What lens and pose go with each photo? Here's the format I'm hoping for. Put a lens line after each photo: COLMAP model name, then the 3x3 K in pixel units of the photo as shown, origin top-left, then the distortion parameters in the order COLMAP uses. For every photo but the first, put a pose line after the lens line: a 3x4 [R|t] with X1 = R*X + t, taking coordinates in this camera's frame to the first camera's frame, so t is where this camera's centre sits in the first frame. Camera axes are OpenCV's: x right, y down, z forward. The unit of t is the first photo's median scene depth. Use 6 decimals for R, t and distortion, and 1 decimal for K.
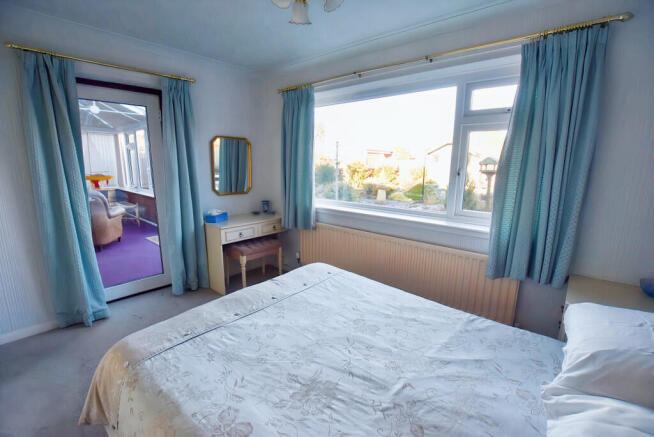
lens RADIAL K [[292.2, 0, 329.2], [0, 292.2, 220.3], [0, 0, 1]] dist [-0.026426, 0.000894]
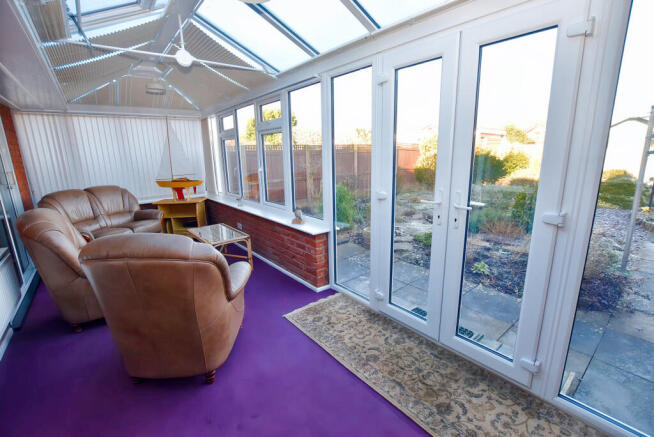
lens RADIAL K [[292.2, 0, 329.2], [0, 292.2, 220.3], [0, 0, 1]] dist [-0.026426, 0.000894]
pose [[0.983931, 0.005242, -0.178474, -0.332677], [0.000637, 0.999460, 0.032866, -0.082295], [0.178550, -0.032451, 0.983396, 0.375745]]
